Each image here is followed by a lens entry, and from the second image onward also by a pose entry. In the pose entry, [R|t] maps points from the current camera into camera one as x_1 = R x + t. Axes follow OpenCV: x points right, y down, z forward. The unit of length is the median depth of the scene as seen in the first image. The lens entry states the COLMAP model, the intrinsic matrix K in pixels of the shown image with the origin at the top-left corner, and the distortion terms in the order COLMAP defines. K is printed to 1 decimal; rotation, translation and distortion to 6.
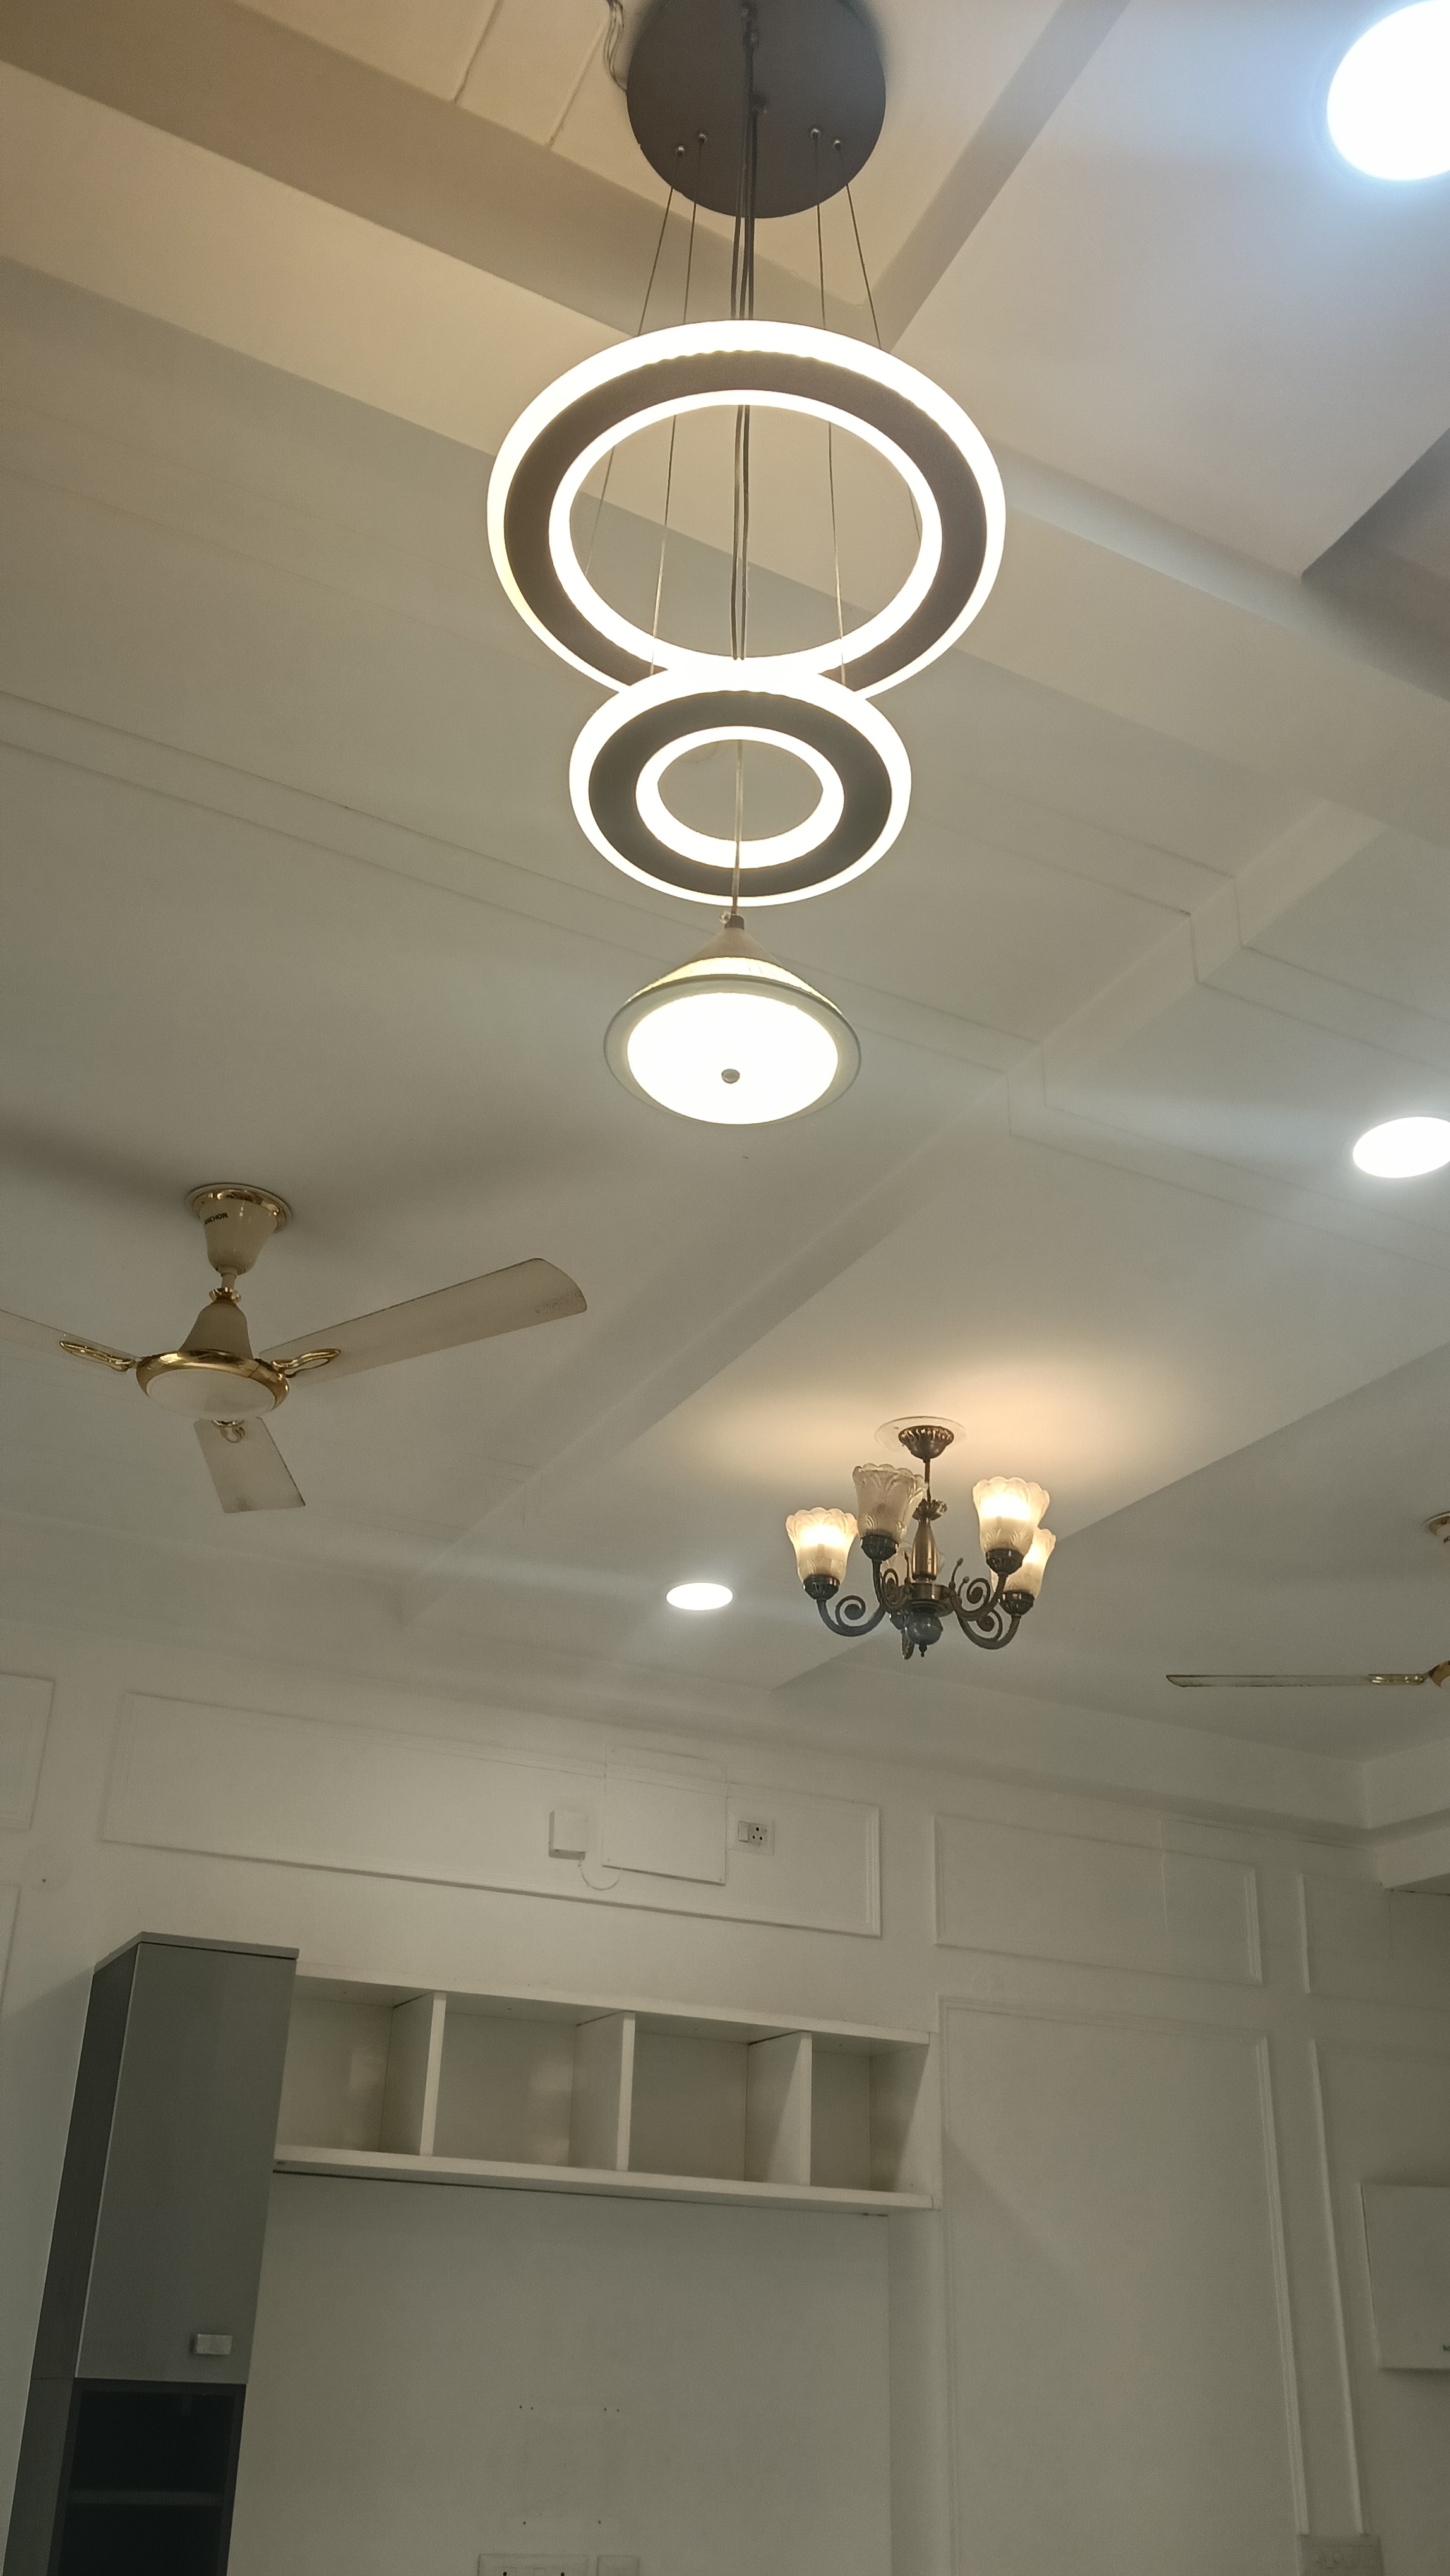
lens RADIAL K [[2117.8, 0, 718.2], [0, 2117.8, 1270.5], [0, 0, 1]] dist [-0.008200, -0.015366]
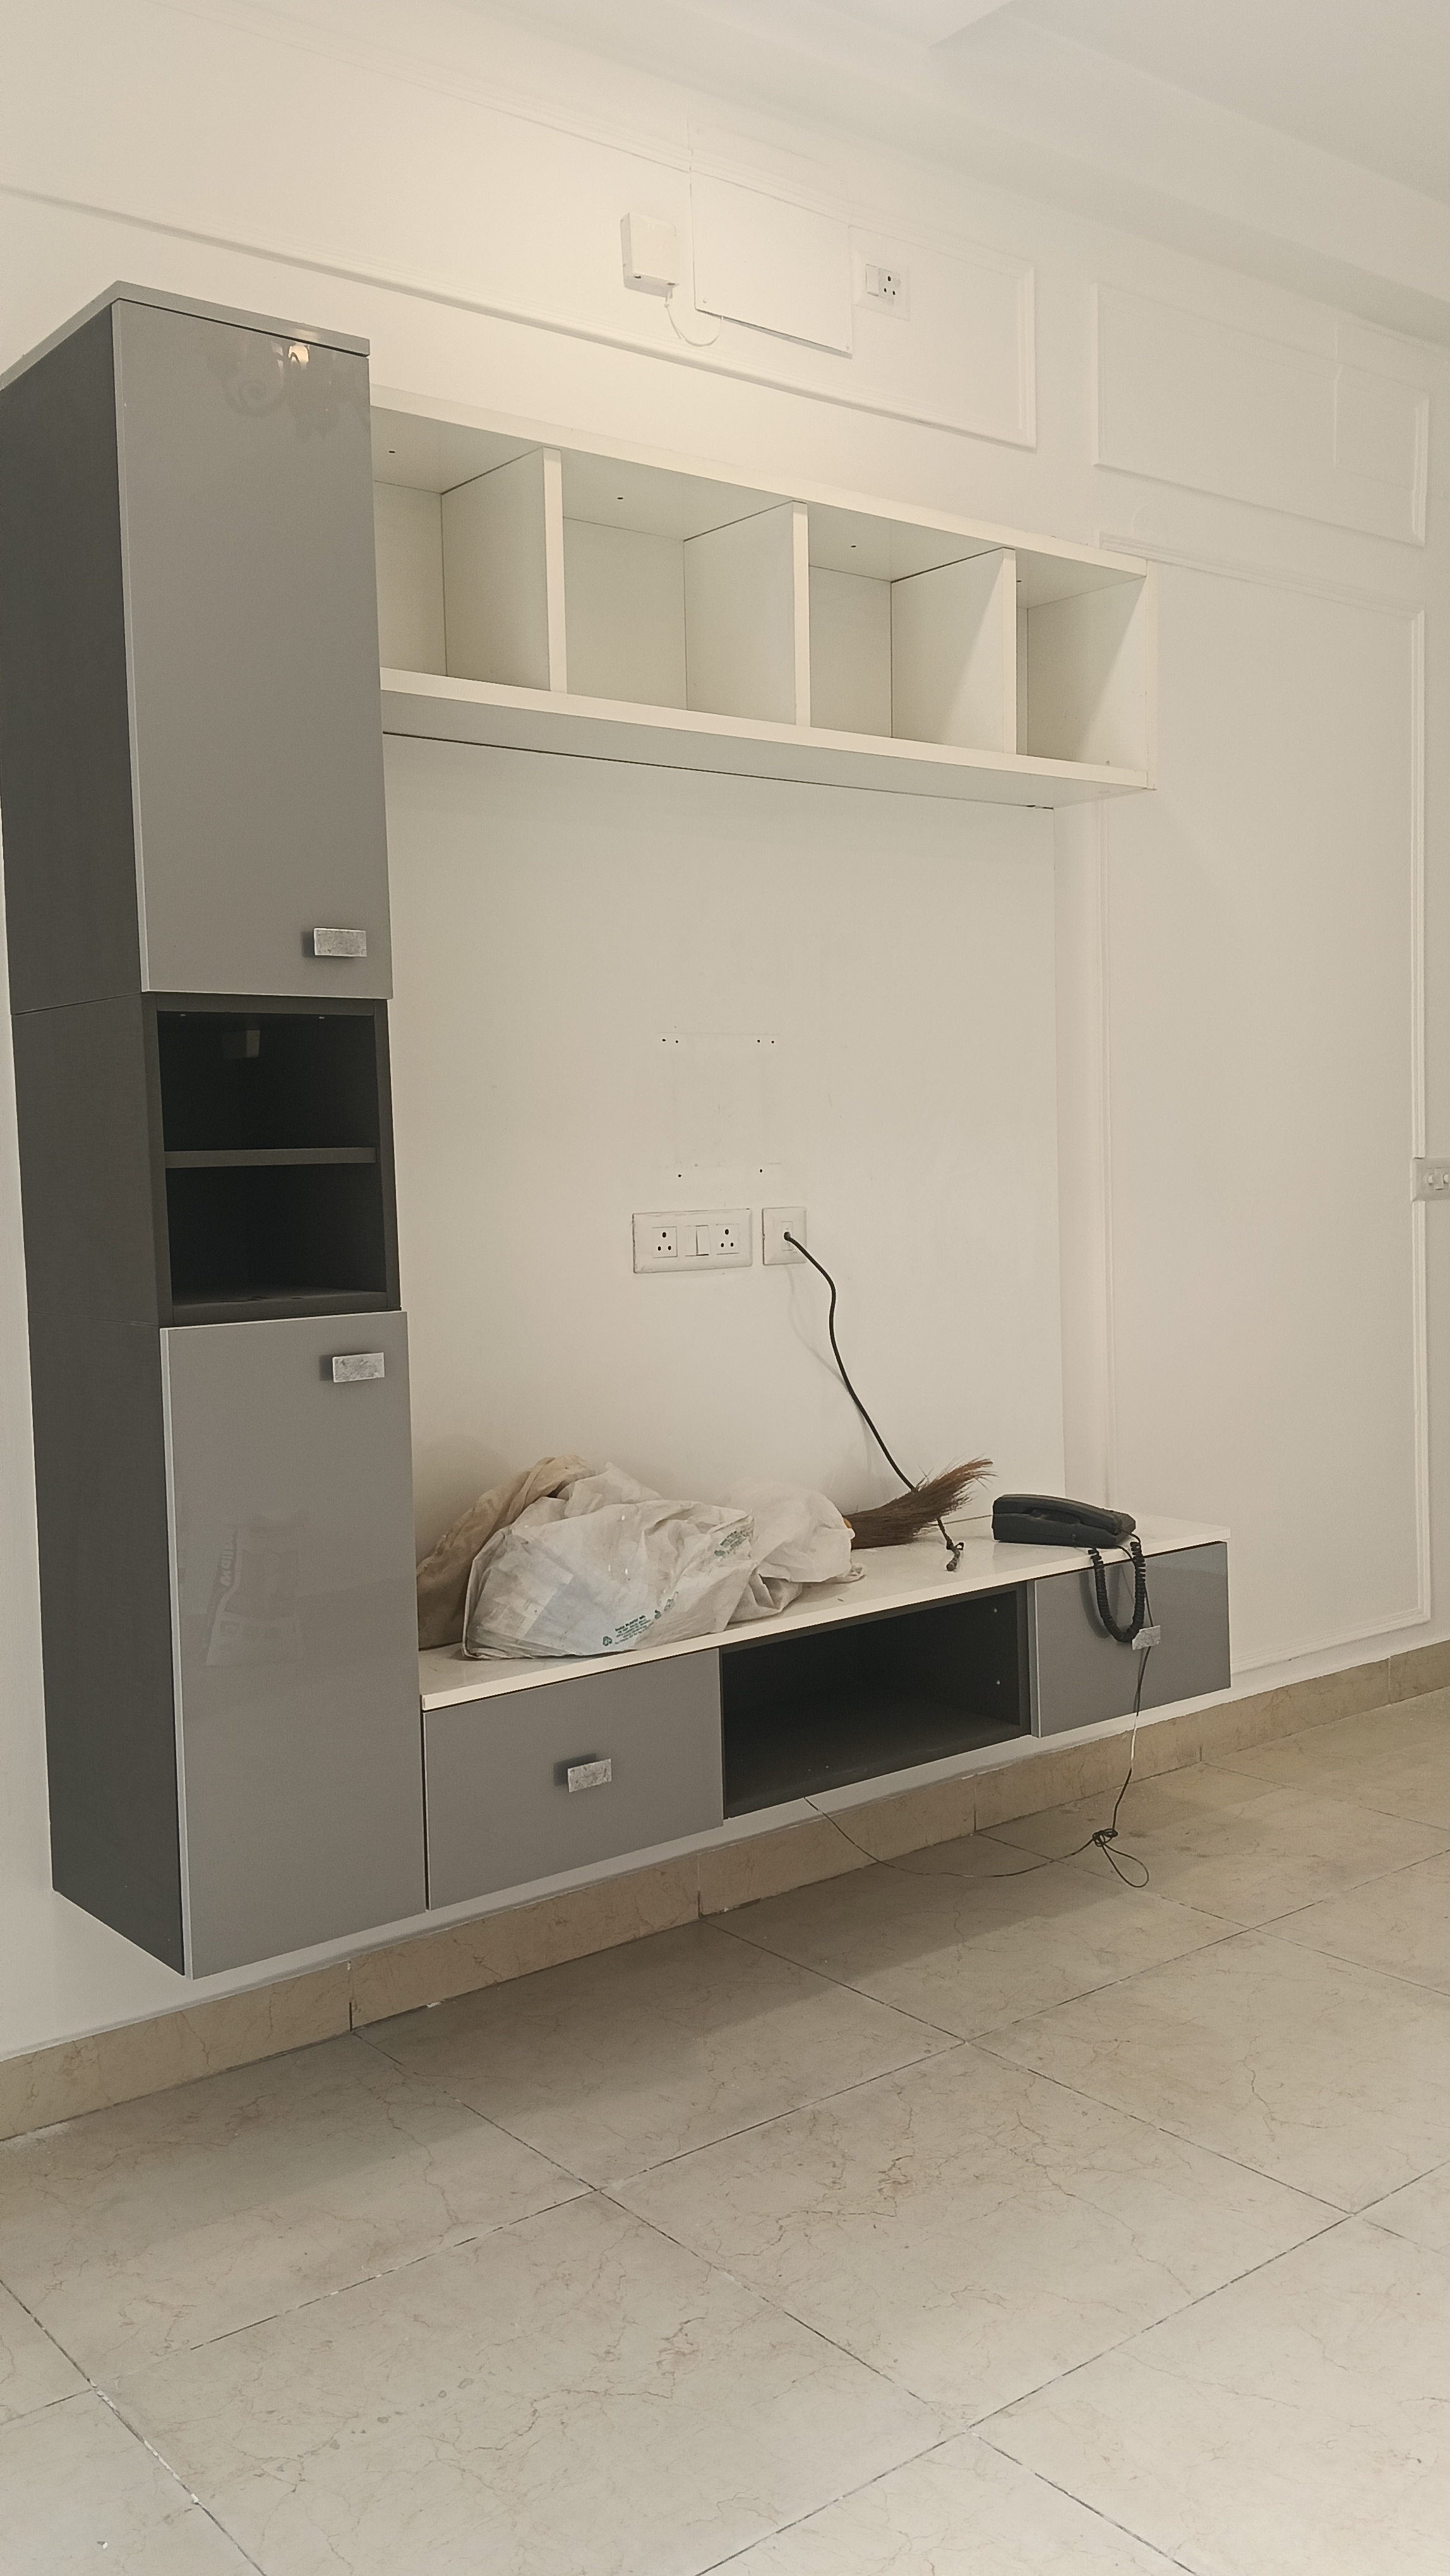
lens RADIAL K [[2117.8, 0, 718.2], [0, 2117.8, 1270.5], [0, 0, 1]] dist [-0.008200, -0.015366]
pose [[0.976693, -0.070383, 0.202772, -0.213631], [-0.046365, 0.853222, 0.519483, 0.205879], [-0.209572, -0.516777, 0.830073, 0.315479]]
